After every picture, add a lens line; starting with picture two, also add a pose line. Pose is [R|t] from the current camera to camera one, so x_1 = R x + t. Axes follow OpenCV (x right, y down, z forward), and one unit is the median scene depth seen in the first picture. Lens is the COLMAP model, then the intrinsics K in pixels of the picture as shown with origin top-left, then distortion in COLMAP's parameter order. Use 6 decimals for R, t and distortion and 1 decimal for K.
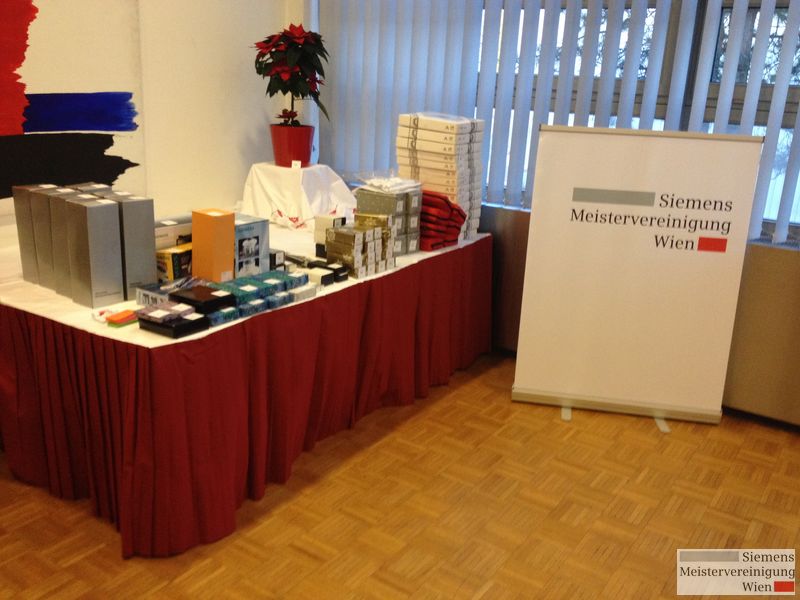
lens RADIAL K [[761.6, 0, 400.0], [0, 761.6, 300.0], [0, 0, 1]] dist [0.125950, -0.230706]
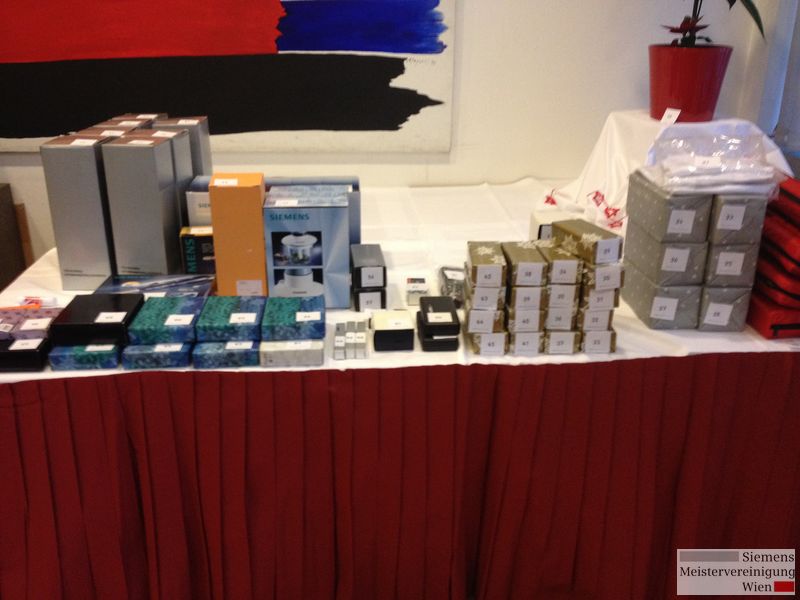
lens RADIAL K [[761.6, 0, 400.0], [0, 761.6, 300.0], [0, 0, 1]] dist [0.125950, -0.230706]
pose [[0.593409, 0.250507, -0.764926, 0.260437], [-0.199157, 0.966482, 0.162014, -0.122154], [0.779873, 0.056200, 0.623409, 0.616722]]
